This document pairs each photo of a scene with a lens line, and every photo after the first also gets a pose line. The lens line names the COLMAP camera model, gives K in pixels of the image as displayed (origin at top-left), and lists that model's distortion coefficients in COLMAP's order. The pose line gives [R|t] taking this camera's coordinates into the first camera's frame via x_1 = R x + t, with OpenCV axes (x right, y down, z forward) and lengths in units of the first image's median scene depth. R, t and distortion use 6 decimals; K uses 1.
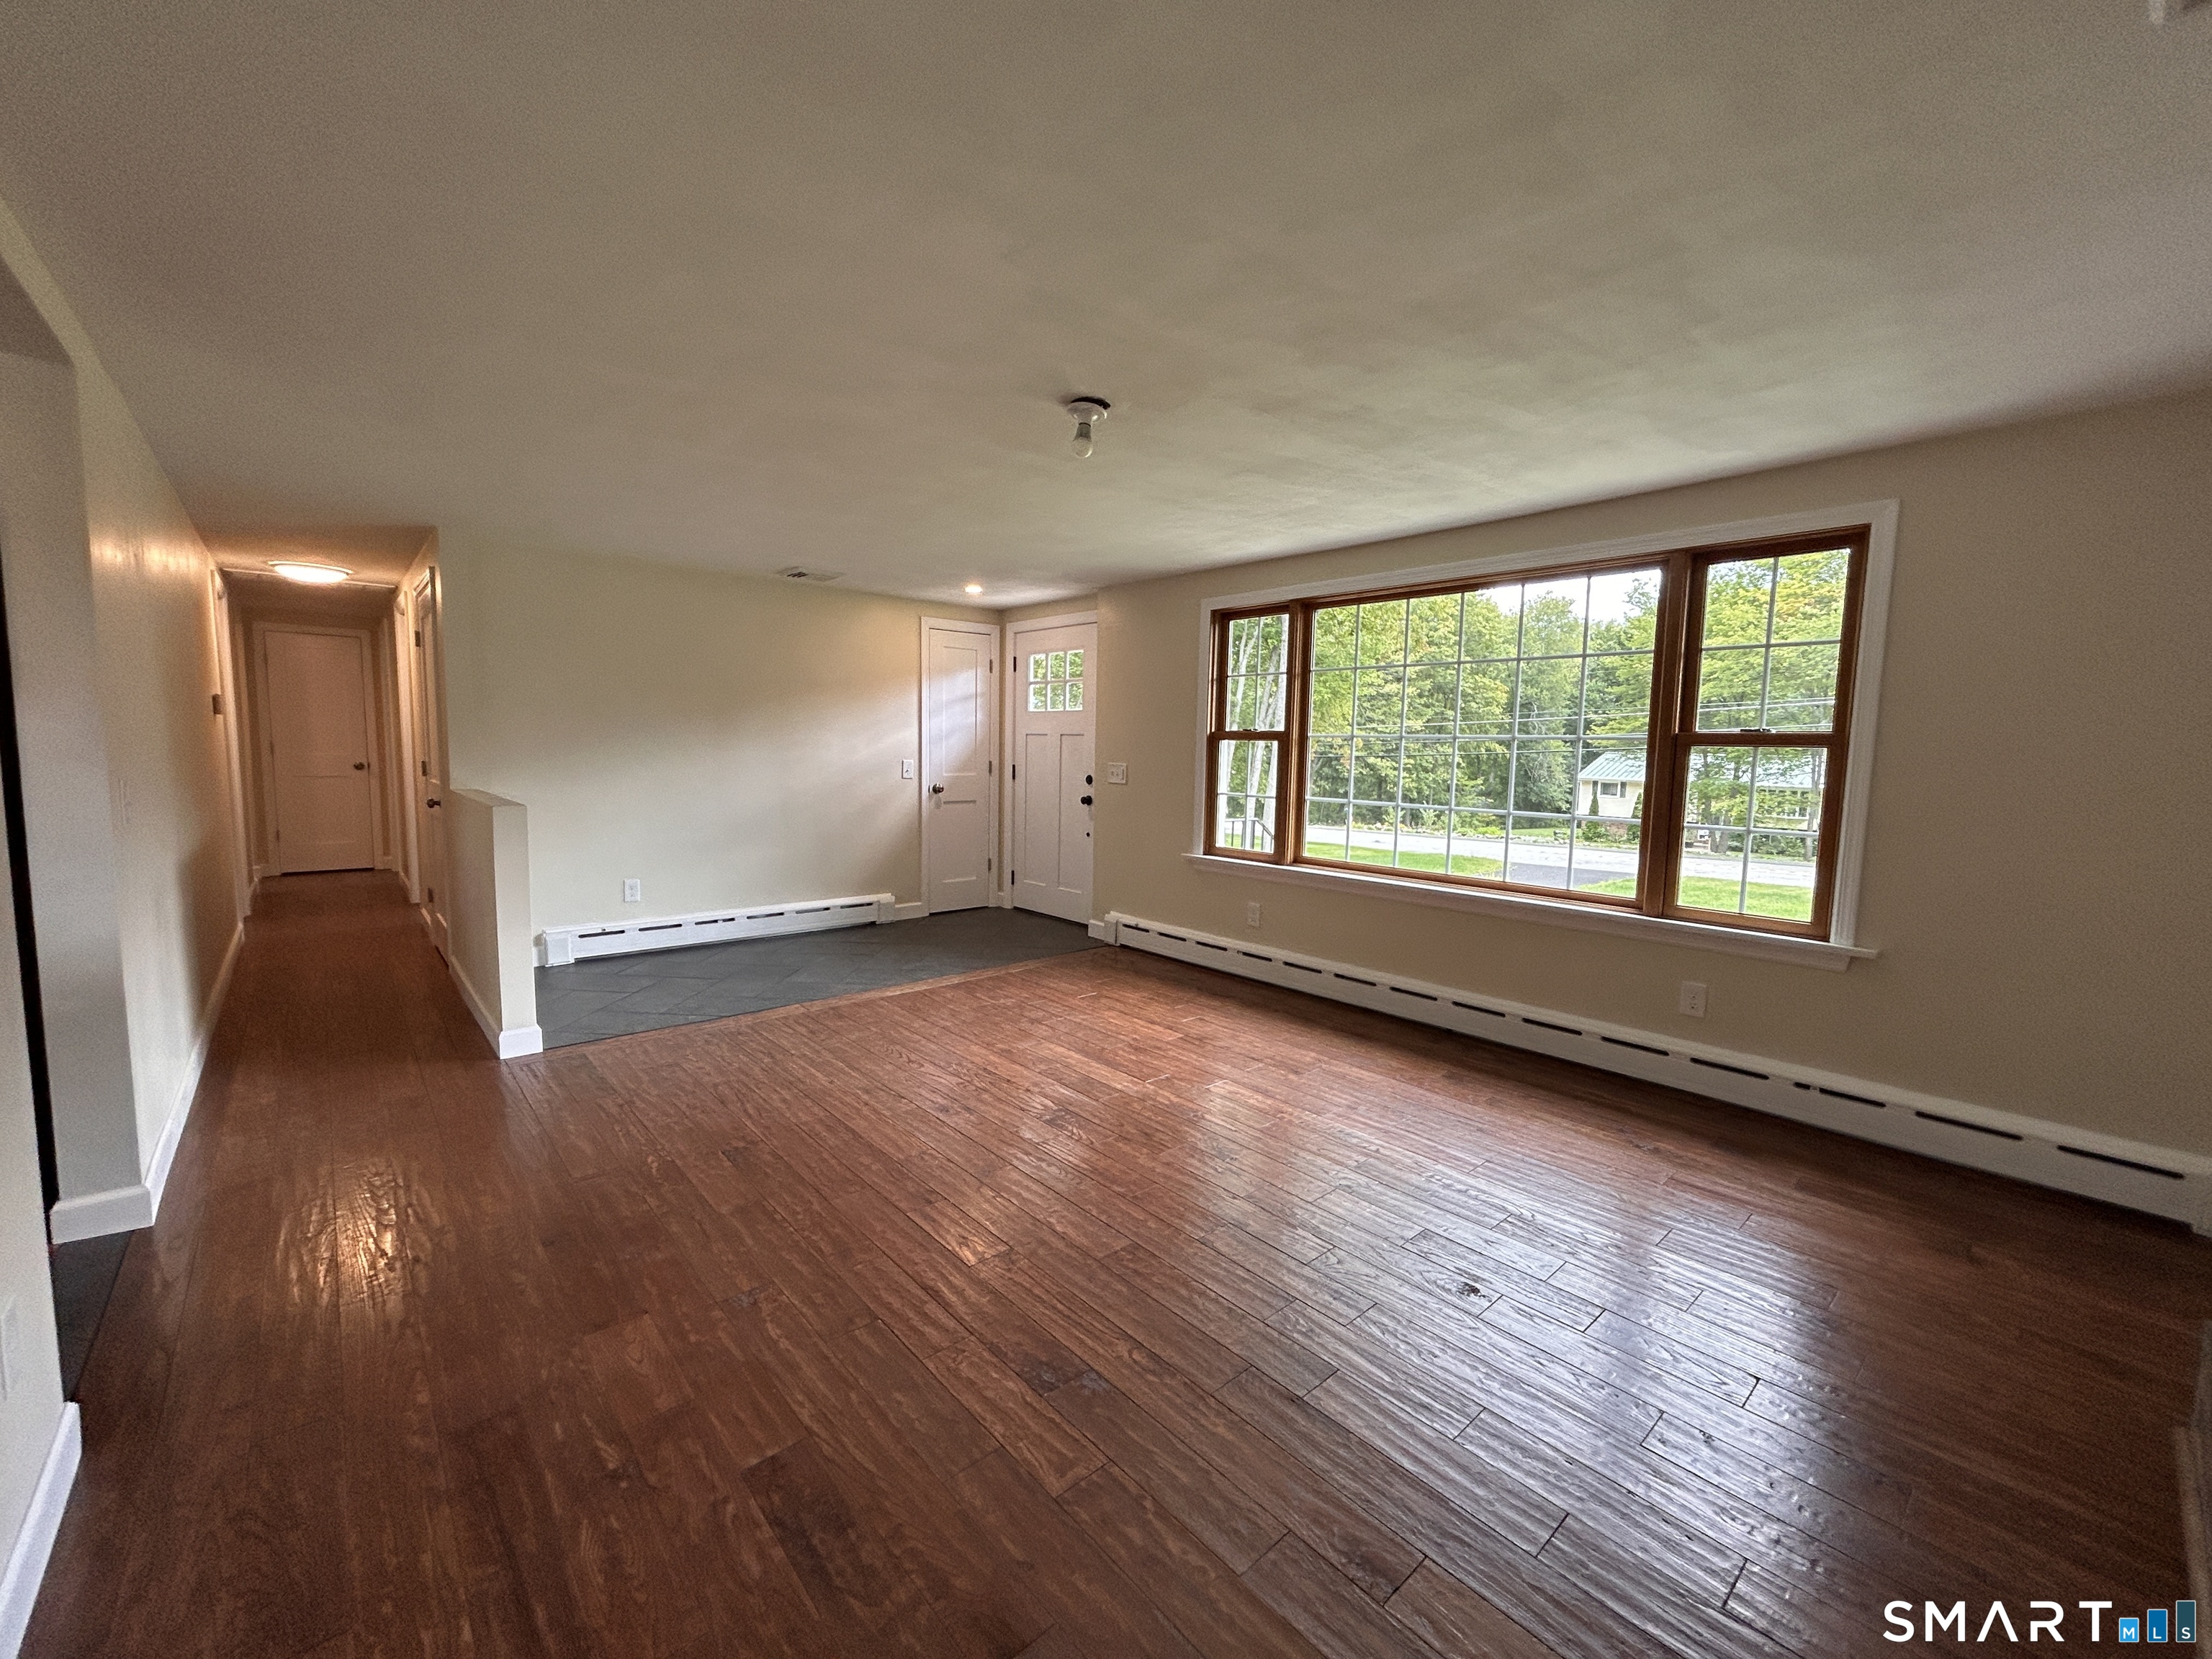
lens RADIAL K [[896.4, 0, 1103.5], [0, 896.4, 826.7], [0, 0, 1]] dist [-0.003268, 0.002292]
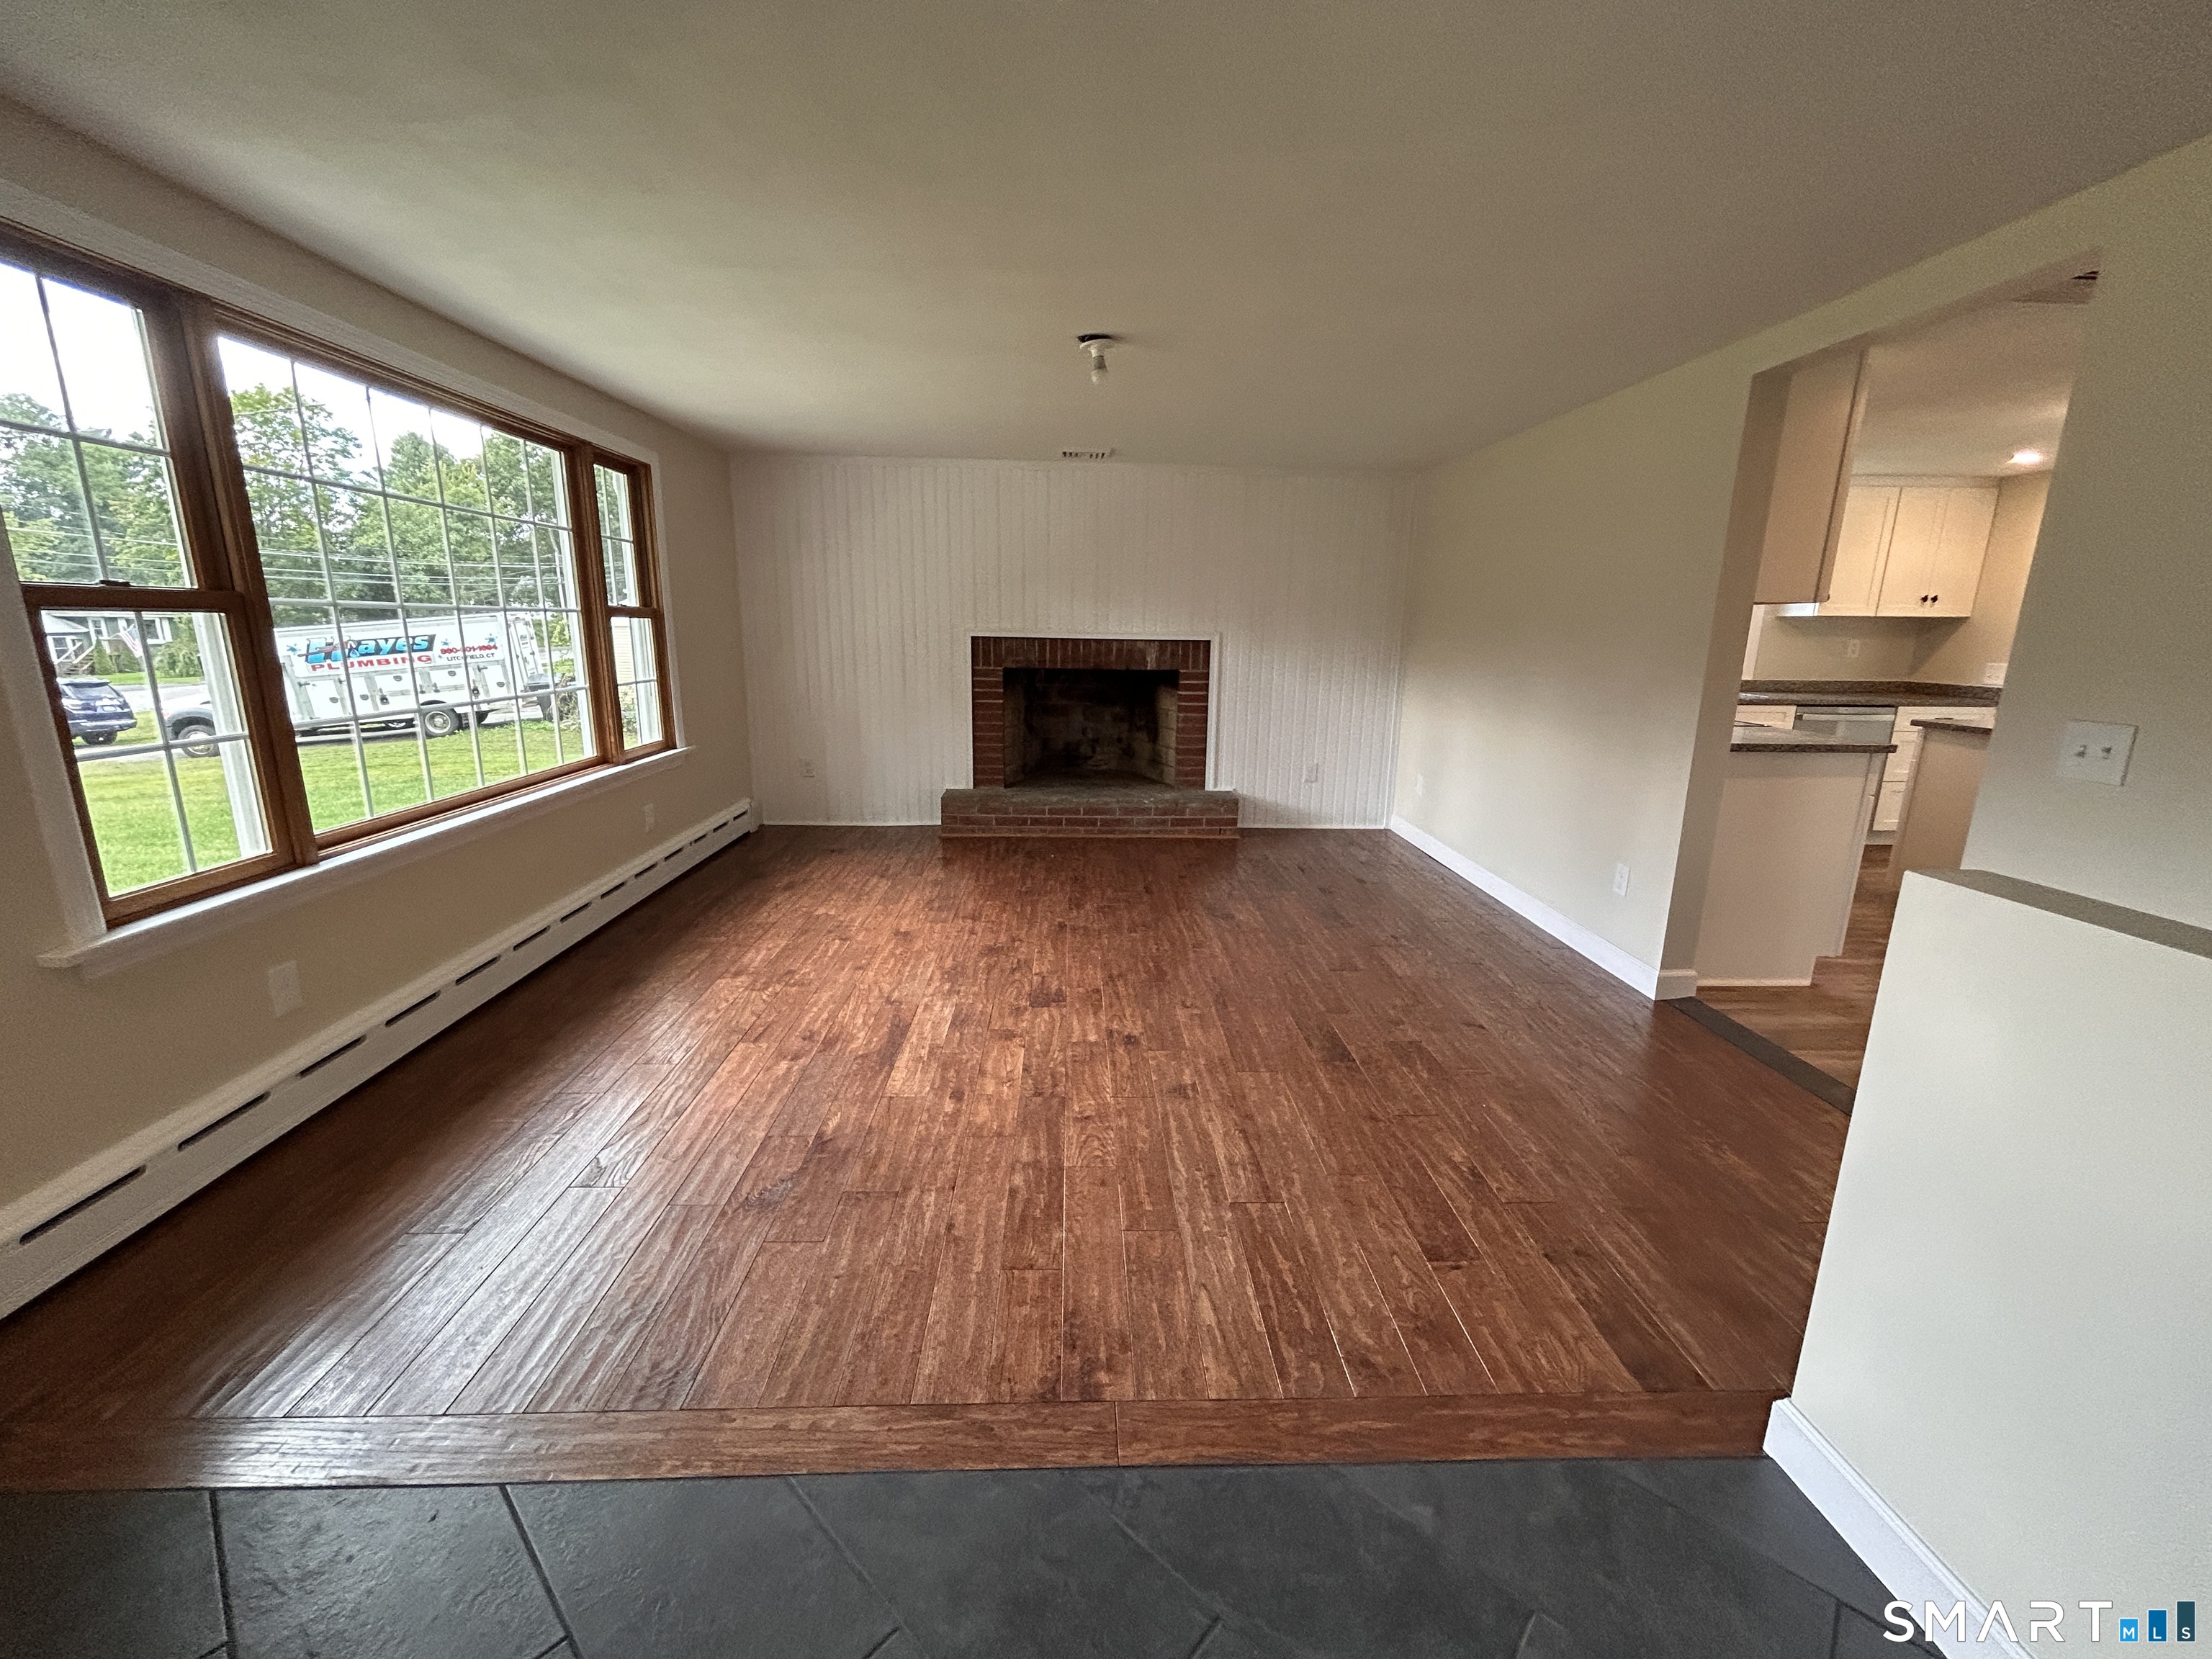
lens RADIAL K [[896.4, 0, 1109.3], [0, 896.4, 828.6], [0, 0, 1]] dist [-0.003268, 0.002292]
pose [[-0.774012, -0.171392, 0.609533, -0.443195], [0.032095, 0.950809, 0.308109, -0.114920], [-0.632357, 0.258043, -0.730437, 1.049678]]
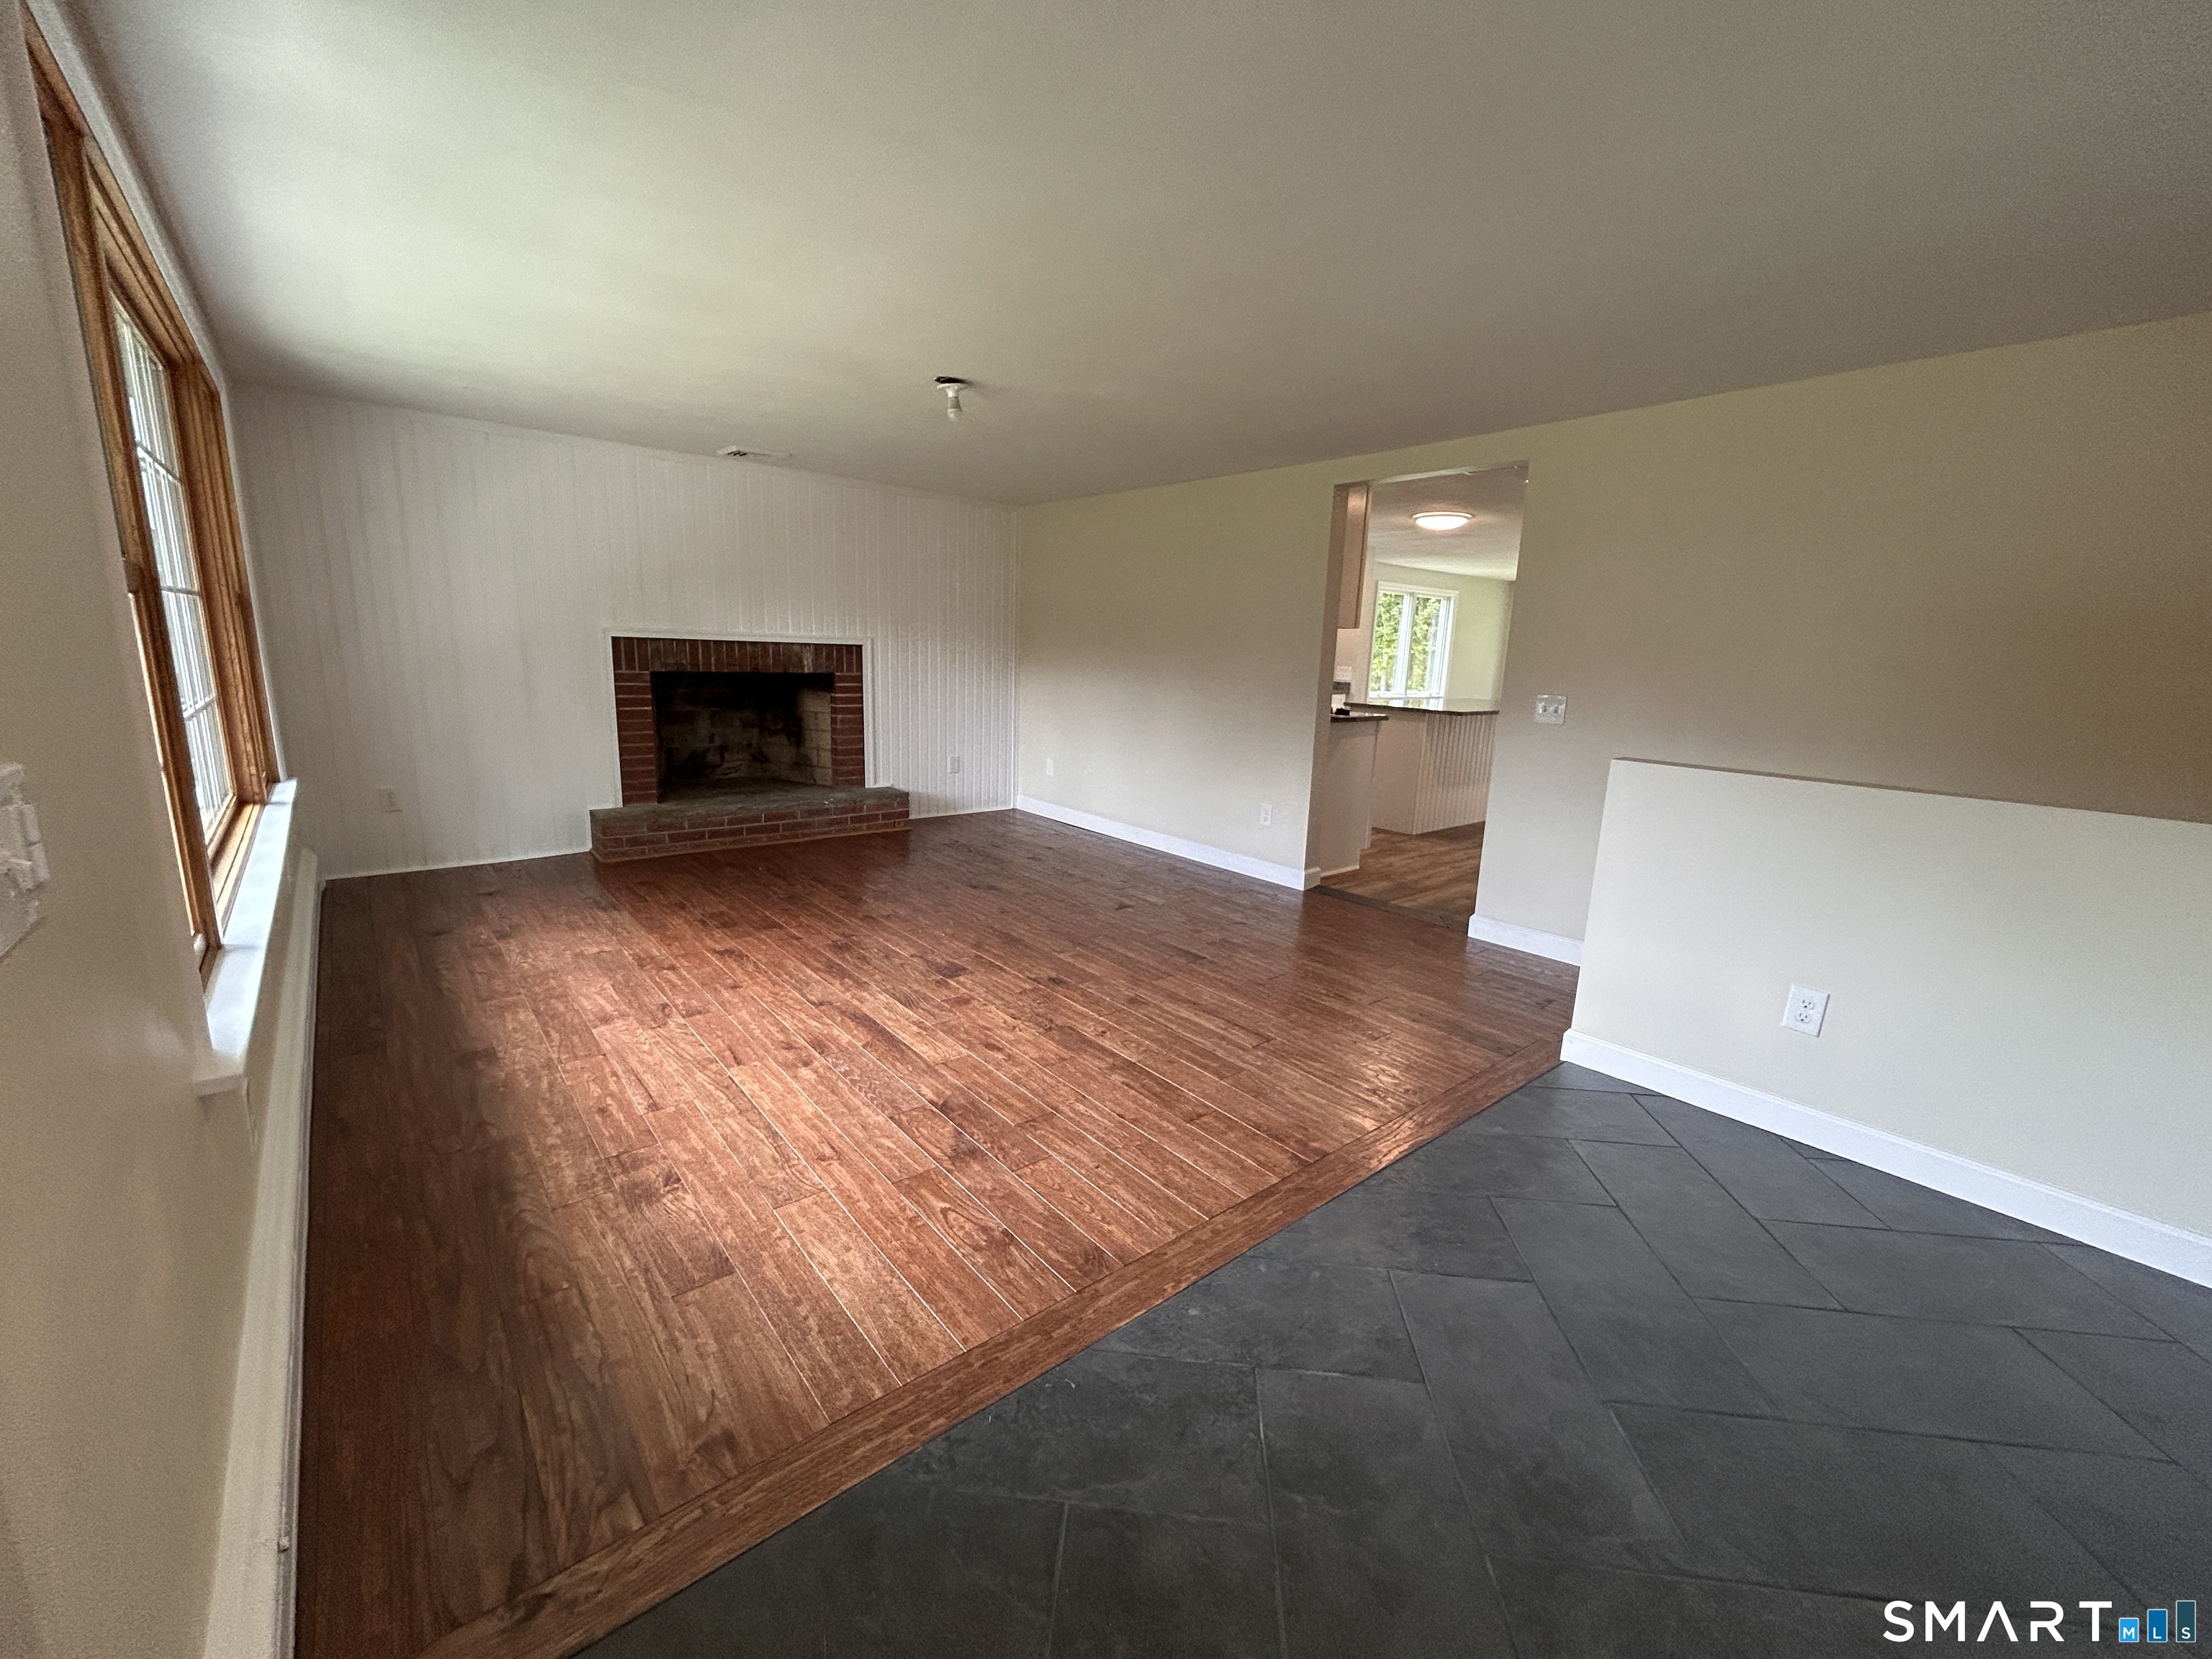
lens RADIAL K [[896.4, 0, 1106.6], [0, 896.4, 824.4], [0, 0, 1]] dist [-0.003268, 0.002292]
pose [[-0.998059, -0.061097, 0.012089, -0.155887], [-0.054907, 0.954764, 0.292250, -0.126366], [-0.029398, 0.291019, -0.956266, 1.285422]]
